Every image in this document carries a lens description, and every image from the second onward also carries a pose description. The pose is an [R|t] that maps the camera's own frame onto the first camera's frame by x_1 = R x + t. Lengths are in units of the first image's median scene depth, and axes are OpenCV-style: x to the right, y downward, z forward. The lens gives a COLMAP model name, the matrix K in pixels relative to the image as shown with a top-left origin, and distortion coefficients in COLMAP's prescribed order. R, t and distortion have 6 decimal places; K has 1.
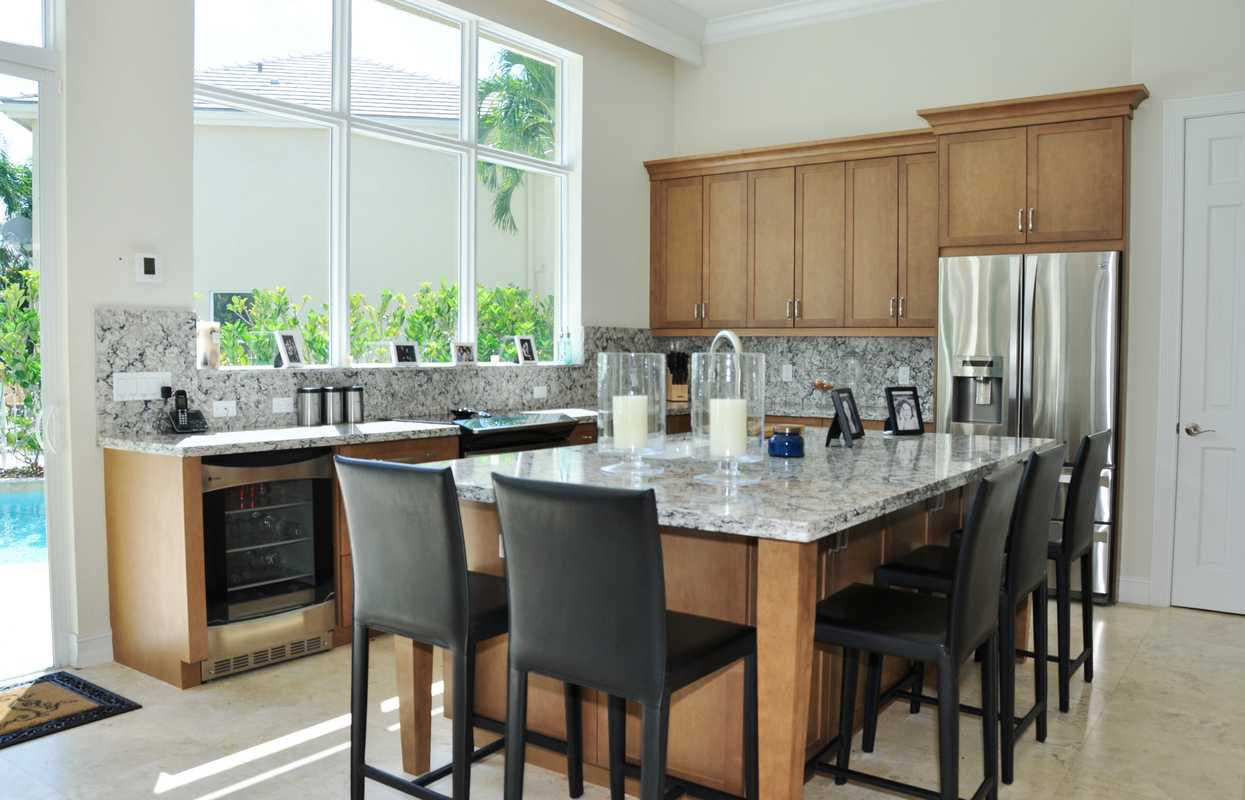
lens RADIAL K [[995.1, 0, 622.2], [0, 995.1, 395.7], [0, 0, 1]] dist [-0.142846, 0.069589]
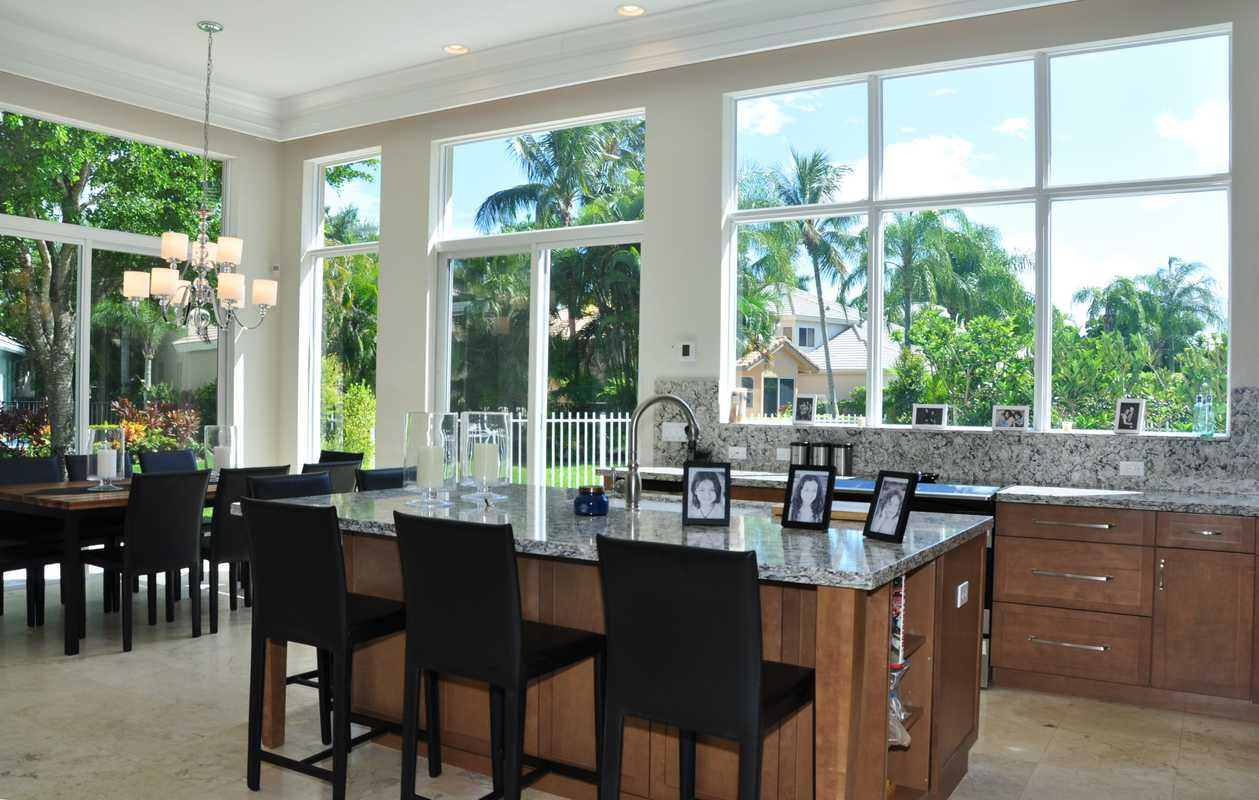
lens RADIAL K [[1006.3, 0, 628.3], [0, 1006.3, 400.1], [0, 0, 1]] dist [-0.142846, 0.069589]
pose [[0.068175, -0.000210, -0.997673, 0.935485], [-0.059905, 0.998195, -0.004304, -0.043066], [0.995873, 0.060059, 0.068039, 0.738125]]
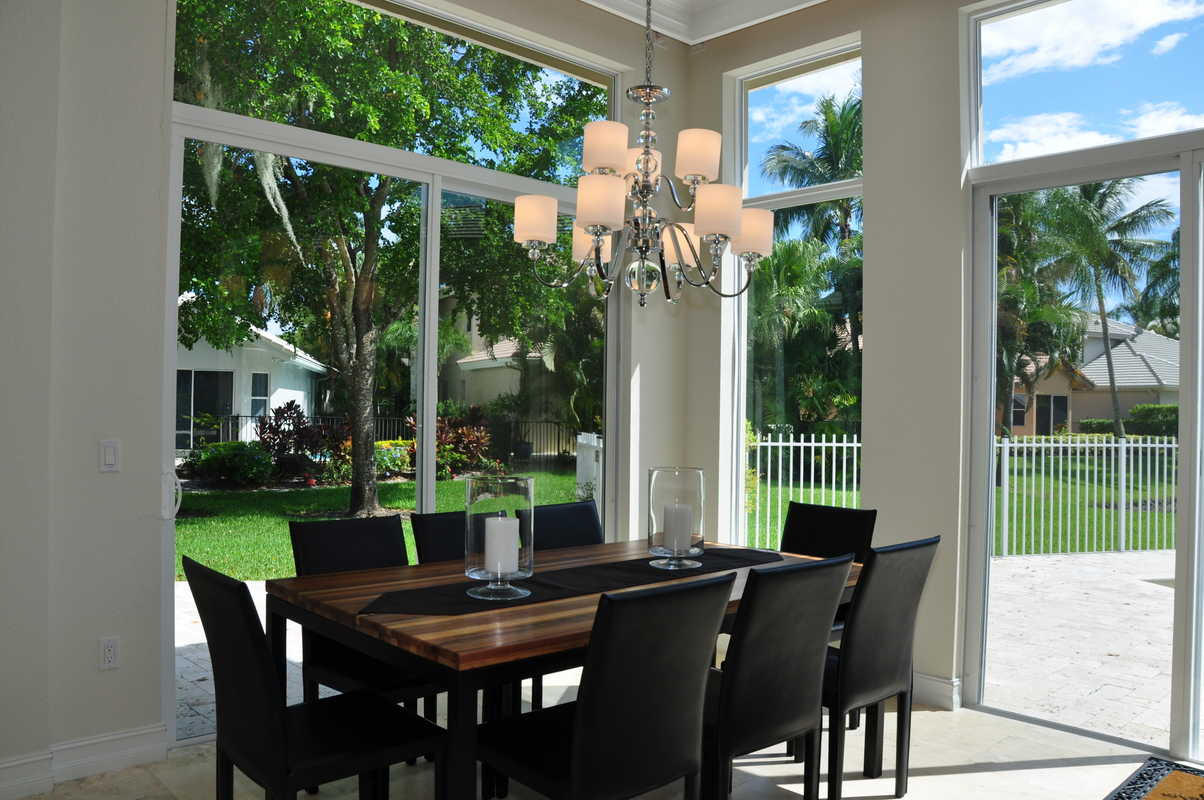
lens RADIAL K [[932.9, 0, 590.3], [0, 932.9, 399.7], [0, 0, 1]] dist [-0.153146, 0.097596]
pose [[-0.209631, -0.018793, -0.977600, 0.246243], [-0.063827, 0.997946, -0.005497, -0.024430], [0.975695, 0.061245, -0.210400, 0.344692]]
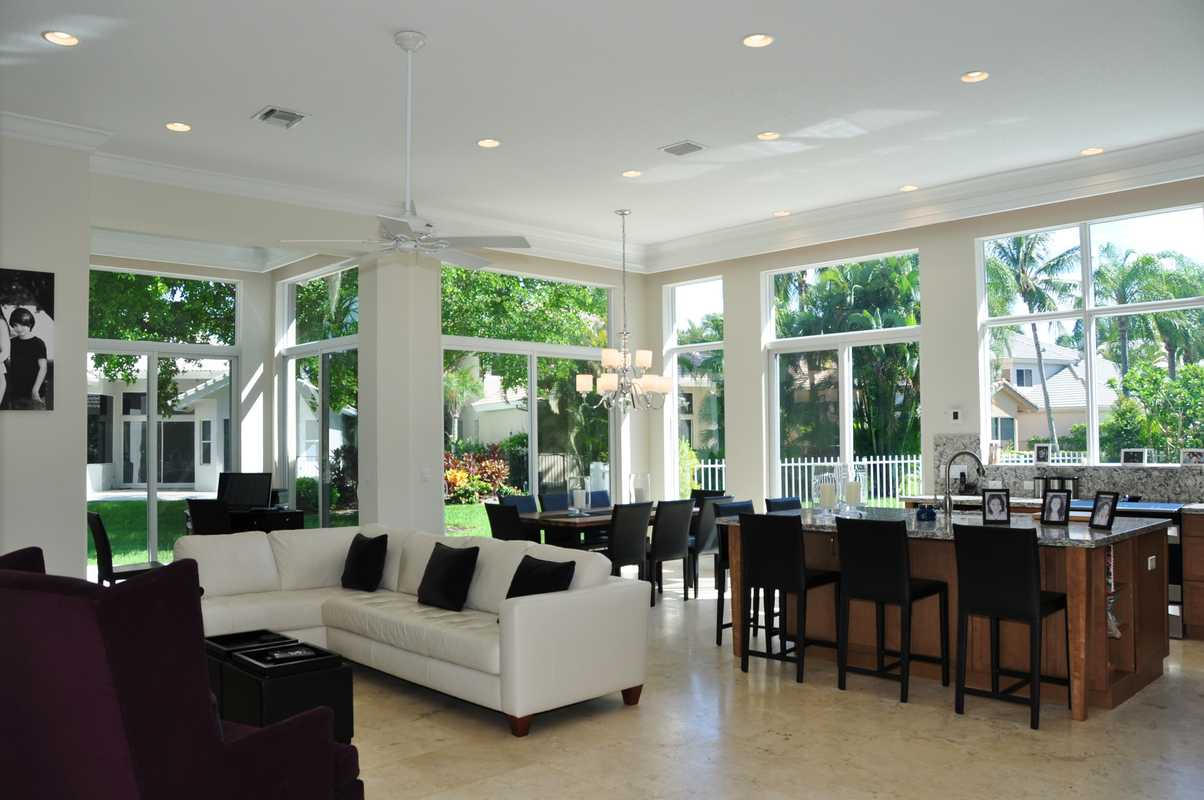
lens RADIAL K [[932.9, 0, 600.0], [0, 932.9, 399.4], [0, 0, 1]] dist [-0.153146, 0.097596]
pose [[-0.192358, -0.045677, -0.980261, 1.498369], [-0.037264, 0.998536, -0.039216, -0.055807], [0.980617, 0.028985, -0.193778, 0.560883]]
